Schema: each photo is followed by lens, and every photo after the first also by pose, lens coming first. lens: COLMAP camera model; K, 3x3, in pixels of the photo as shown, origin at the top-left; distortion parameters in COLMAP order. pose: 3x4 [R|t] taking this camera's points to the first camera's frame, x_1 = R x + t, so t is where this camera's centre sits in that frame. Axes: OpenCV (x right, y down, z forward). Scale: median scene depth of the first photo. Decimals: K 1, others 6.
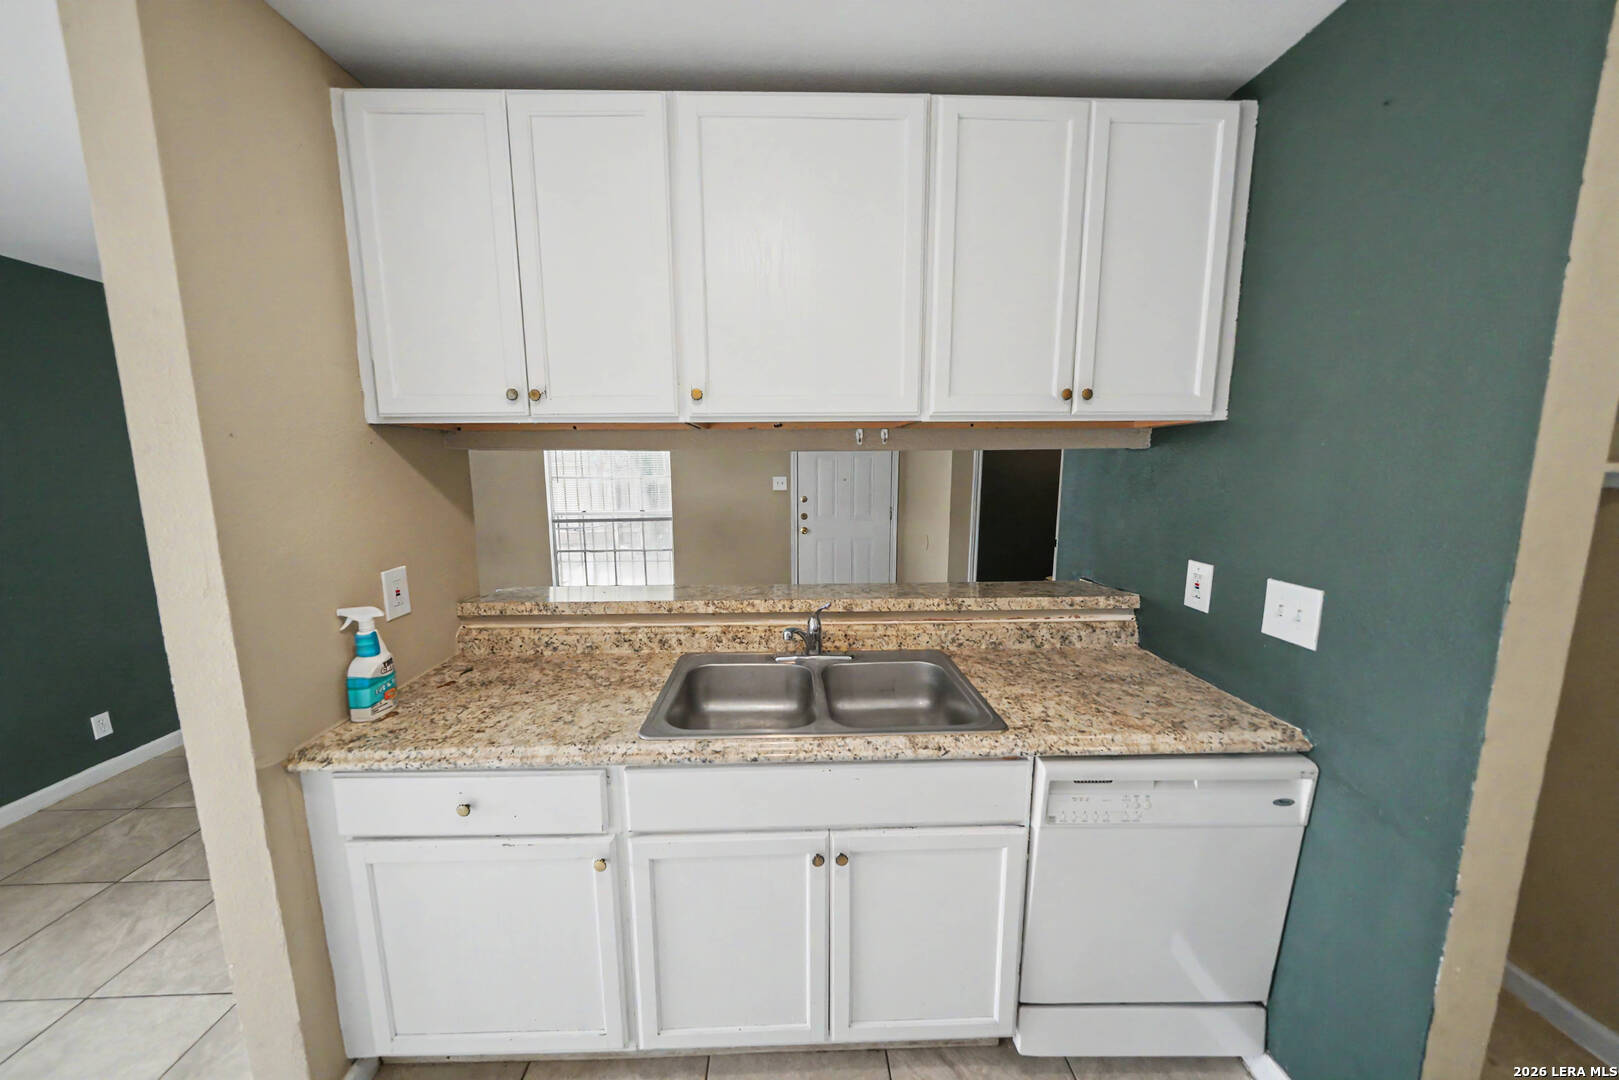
lens RADIAL K [[547.0, 0, 802.3], [0, 547.0, 543.7], [0, 0, 1]] dist [-0.003880, -0.000546]
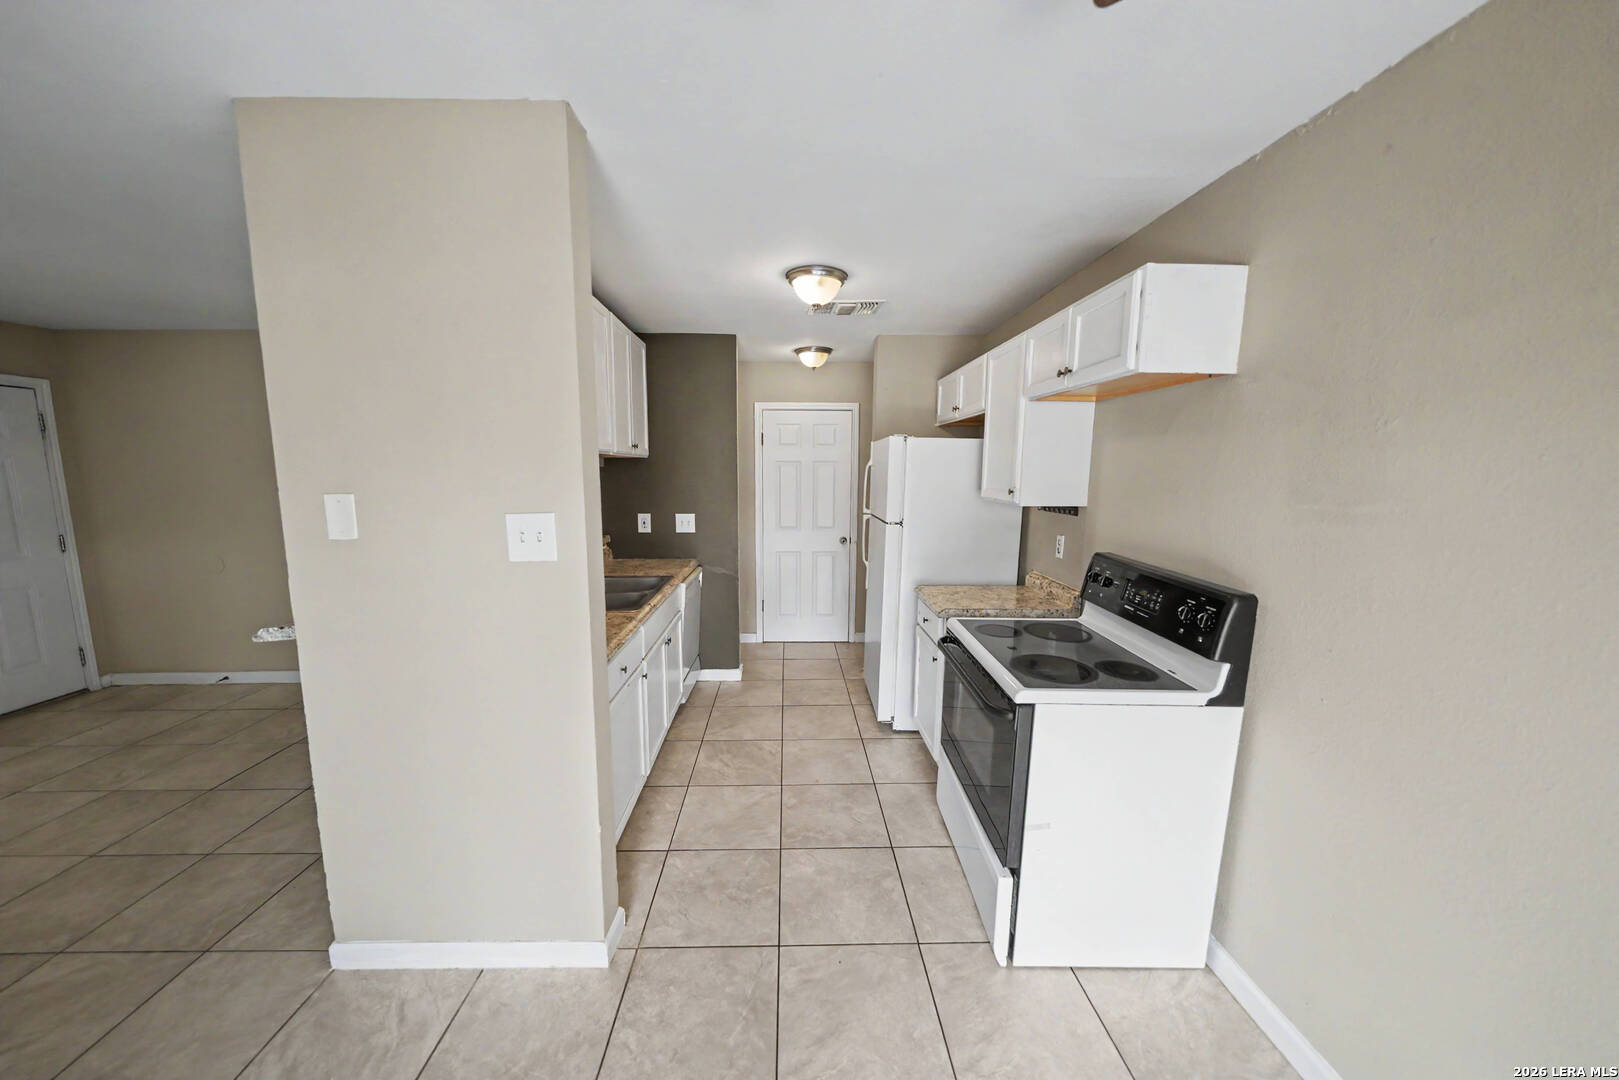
lens RADIAL K [[547.0, 0, 802.8], [0, 547.0, 545.1], [0, 0, 1]] dist [-0.003880, -0.000546]
pose [[0.001602, -0.129073, 0.991634, -0.682310], [0.138235, 0.982143, 0.127614, -0.016179], [-0.990398, 0.136874, 0.019416, 0.095377]]
